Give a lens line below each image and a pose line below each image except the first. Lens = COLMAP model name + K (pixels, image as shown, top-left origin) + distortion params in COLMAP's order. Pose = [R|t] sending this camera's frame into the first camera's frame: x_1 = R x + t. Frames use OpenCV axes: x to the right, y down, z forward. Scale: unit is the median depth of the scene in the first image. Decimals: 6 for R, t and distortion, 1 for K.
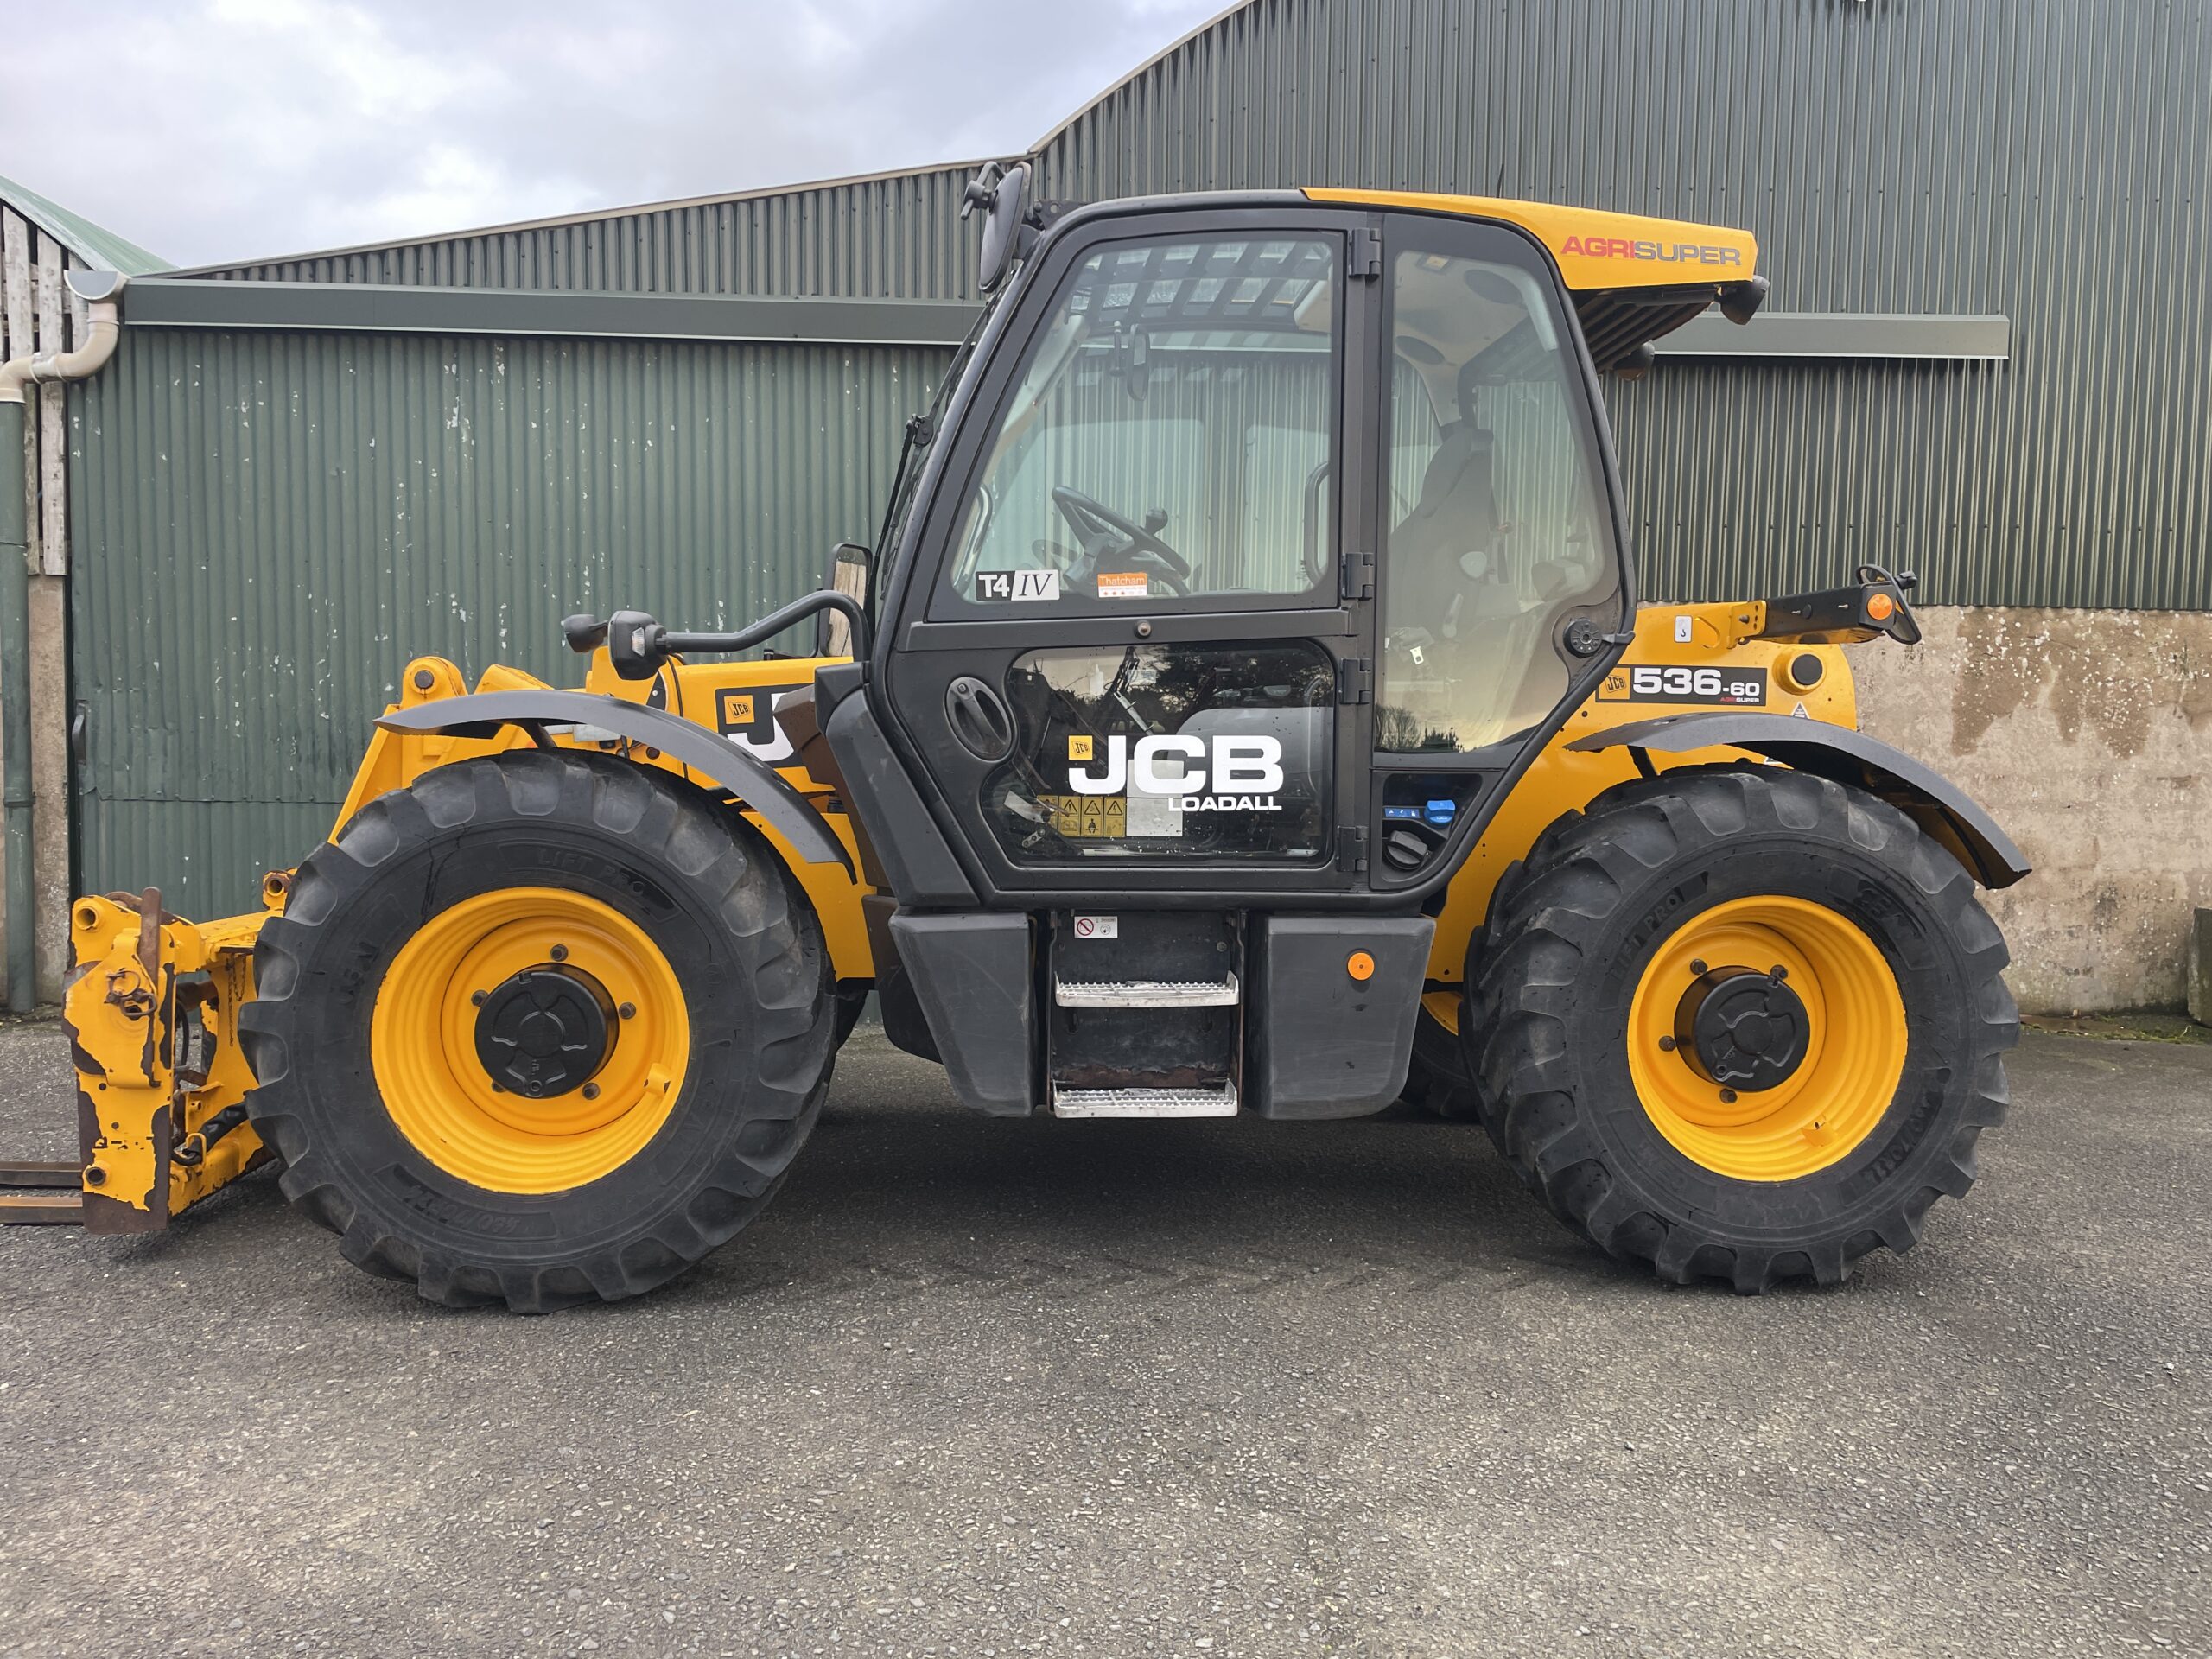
lens RADIAL K [[1659.4, 0, 1096.8], [0, 1659.4, 813.9], [0, 0, 1]] dist [0.081842, -0.099631]
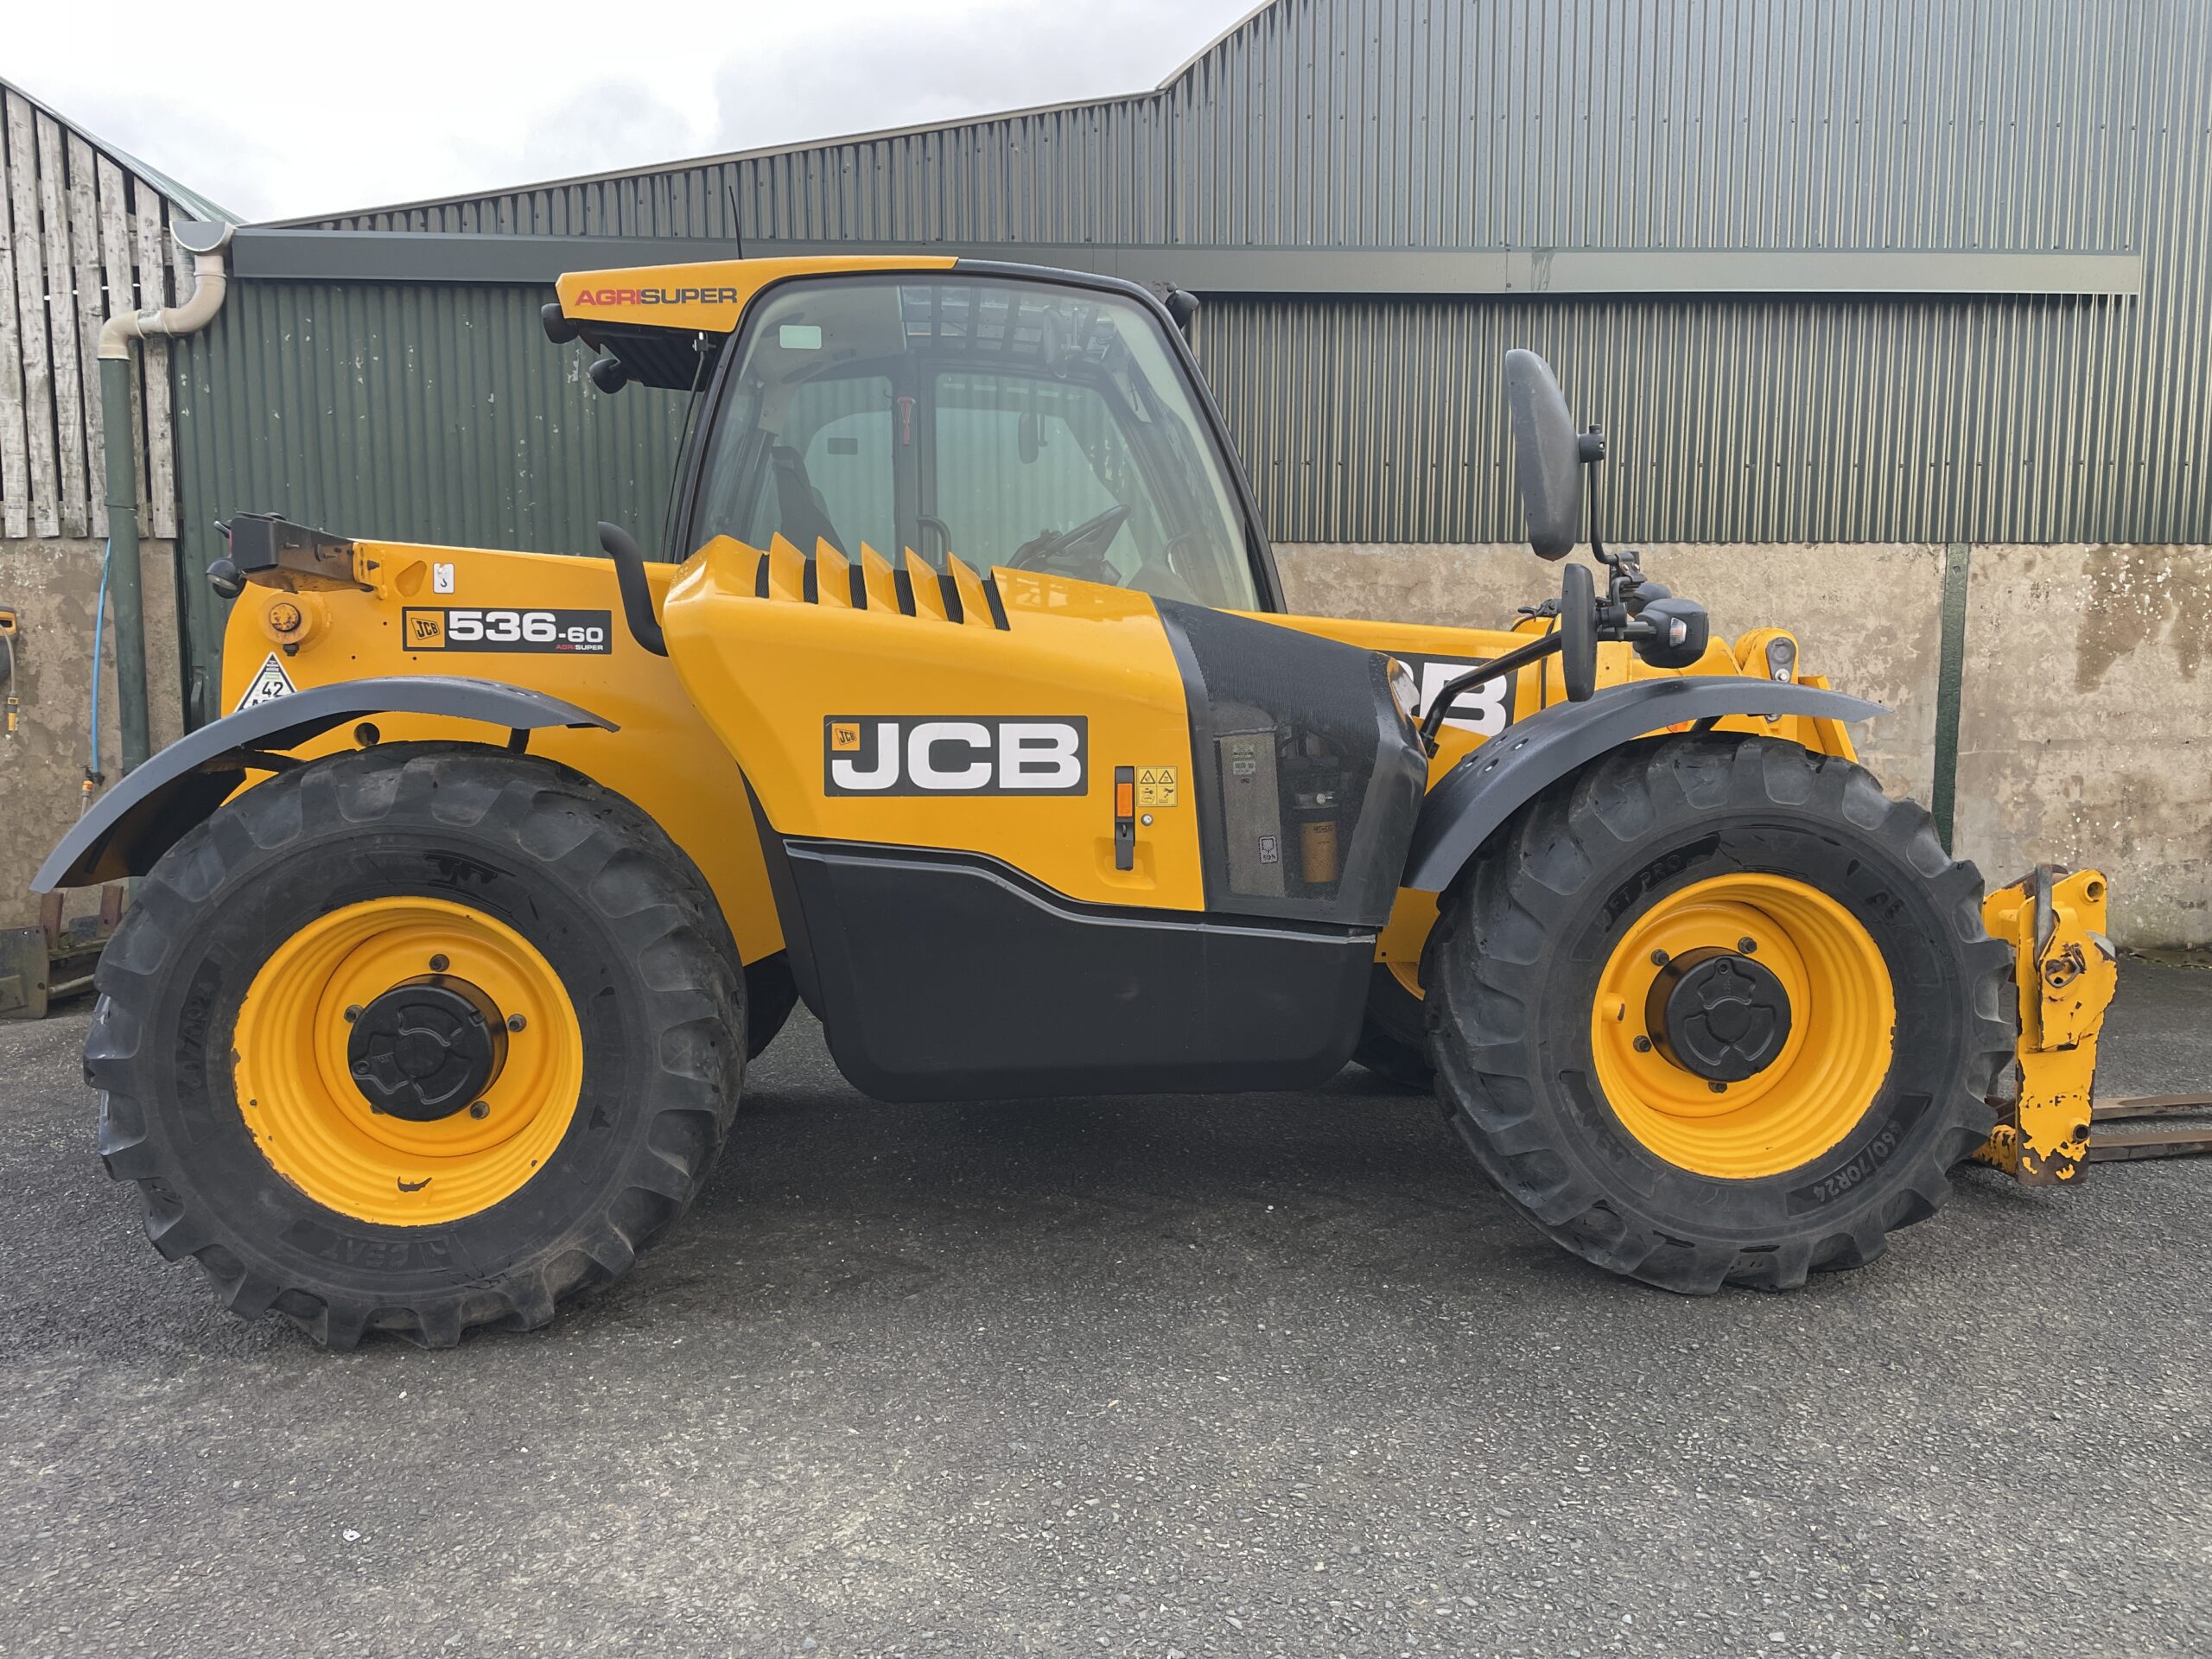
lens RADIAL K [[1659.4, 0, 1098.5], [0, 1659.4, 818.4], [0, 0, 1]] dist [0.081842, -0.099631]
pose [[0.999544, -0.016970, 0.024964, -0.210240], [0.015877, 0.998933, 0.043365, -0.027000], [-0.025673, -0.042949, 0.998747, 0.014753]]
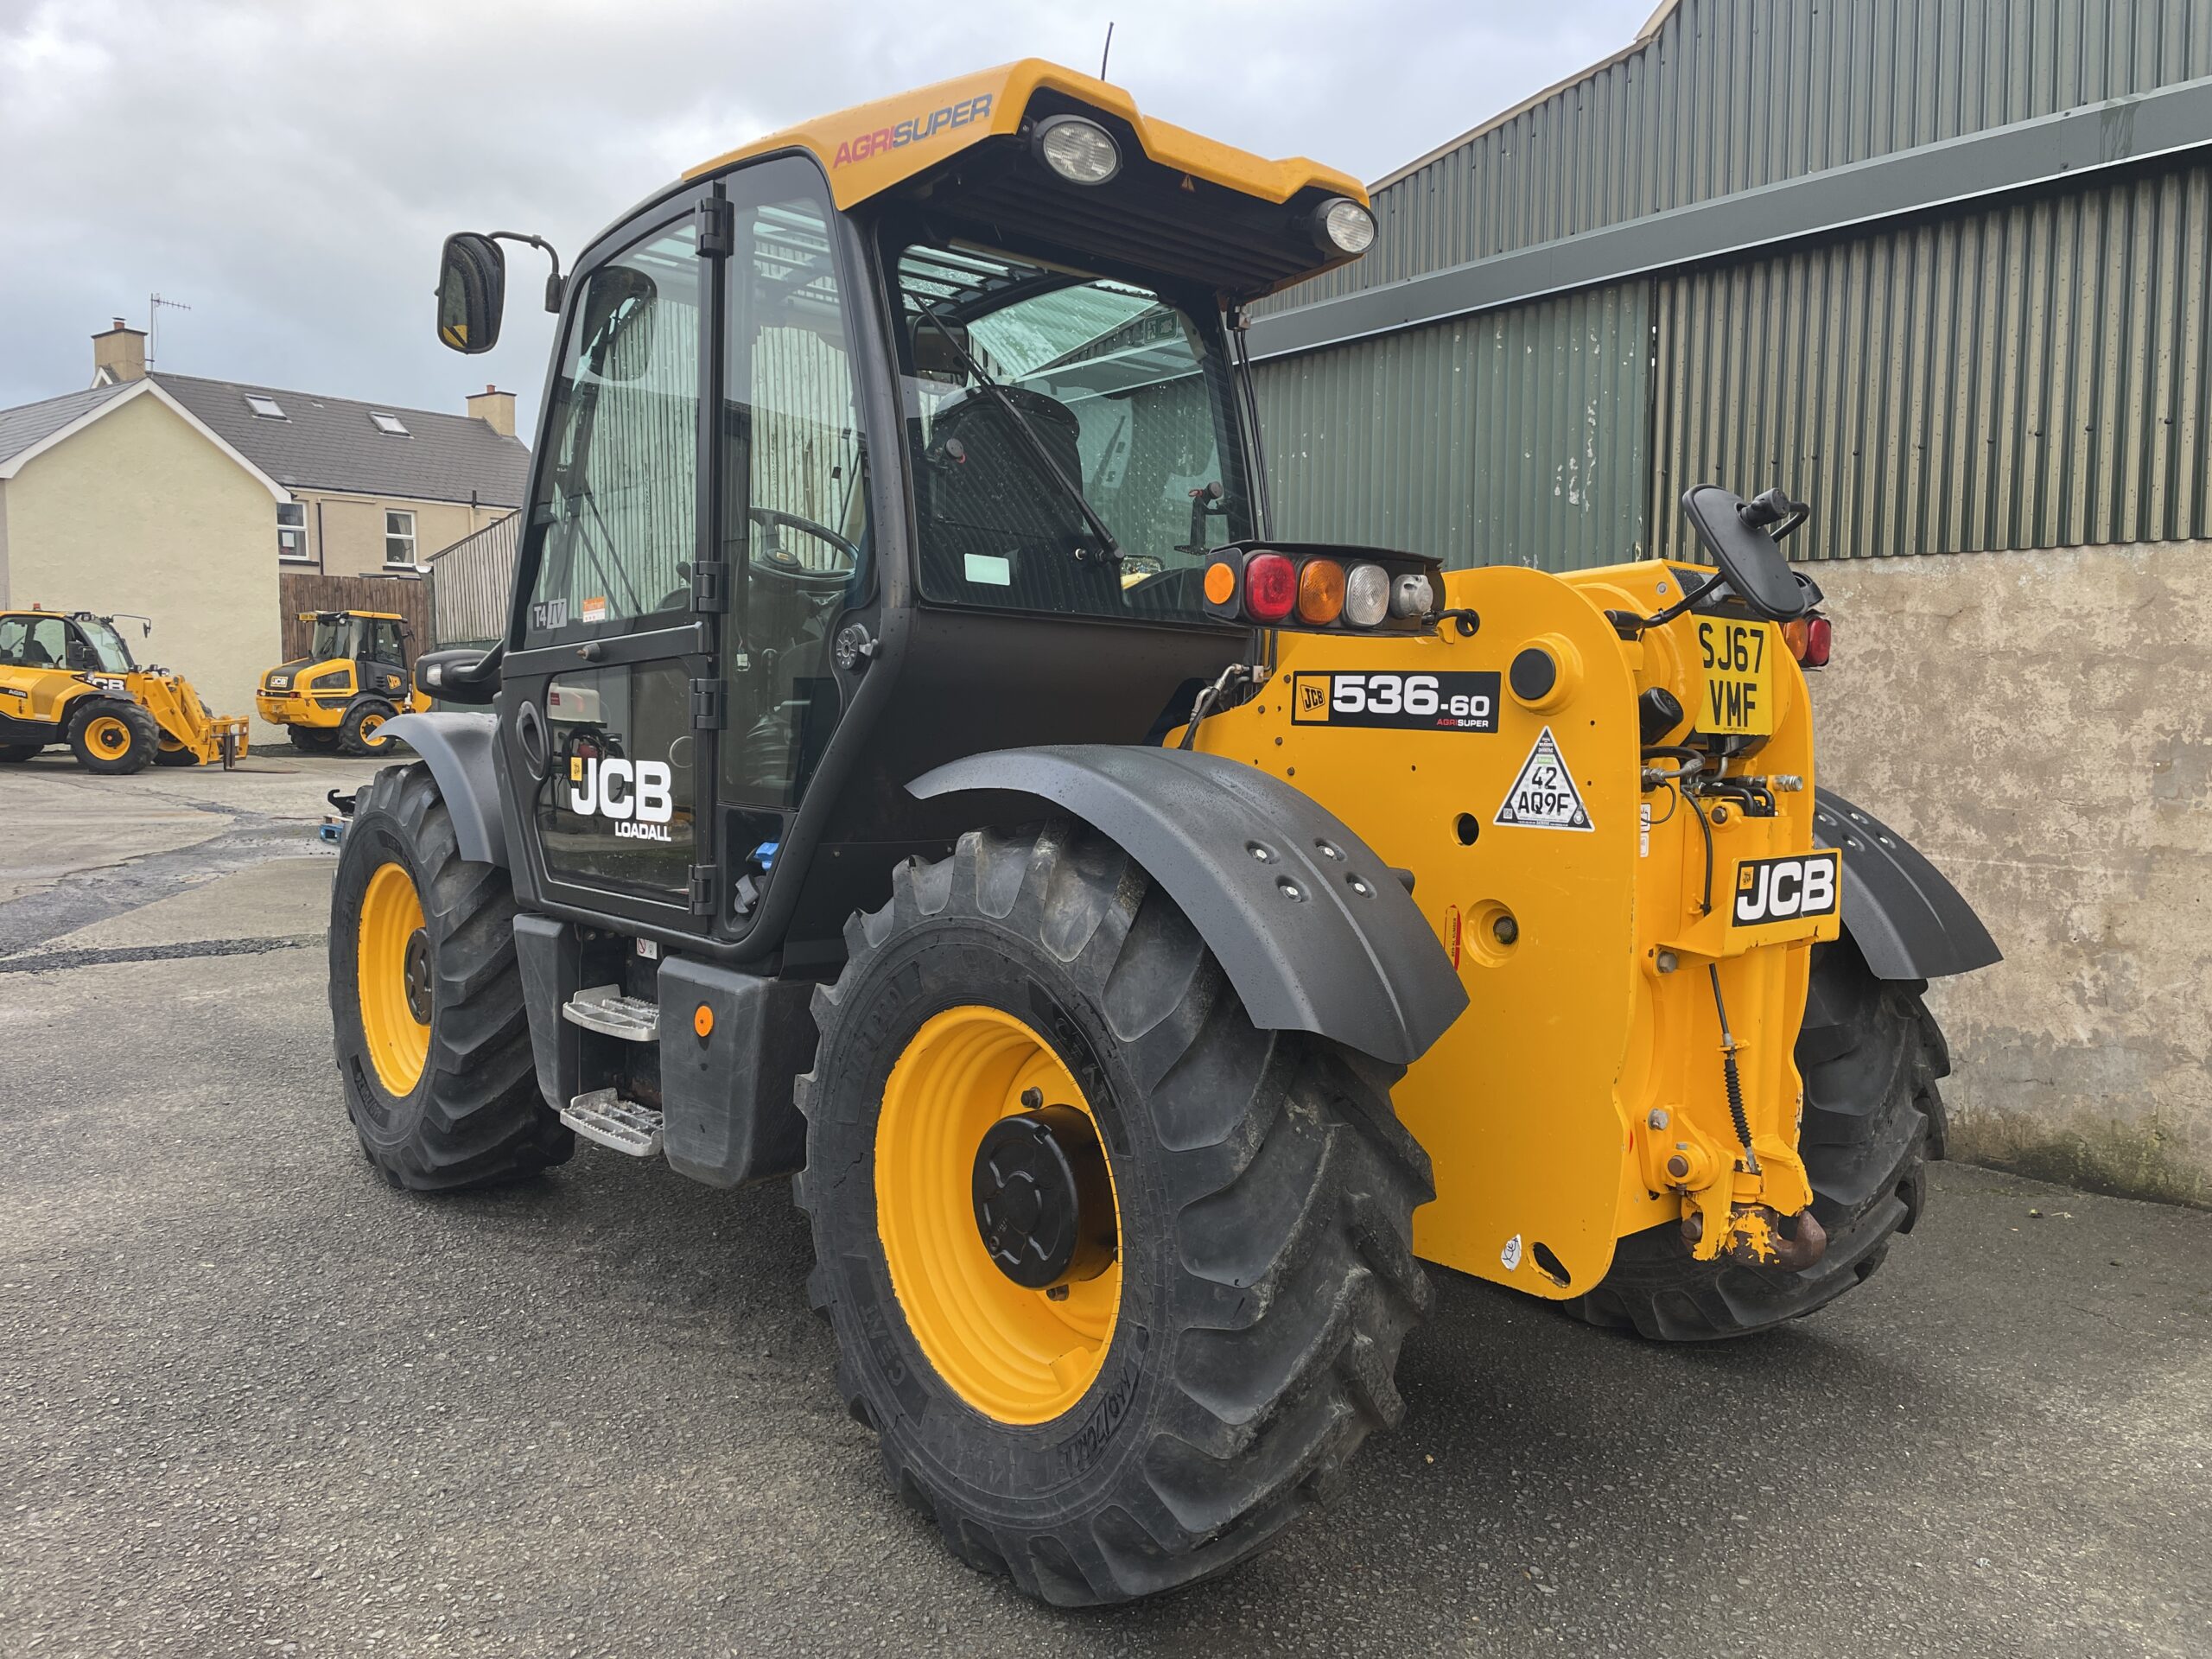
lens RADIAL K [[1659.4, 0, 1107.3], [0, 1659.4, 808.5], [0, 0, 1]] dist [0.081842, -0.099631]
pose [[0.589305, 0.048205, -0.806471, 0.962242], [-0.045691, 0.998609, 0.026302, -0.054141], [0.806617, 0.021348, 0.590688, 0.609273]]
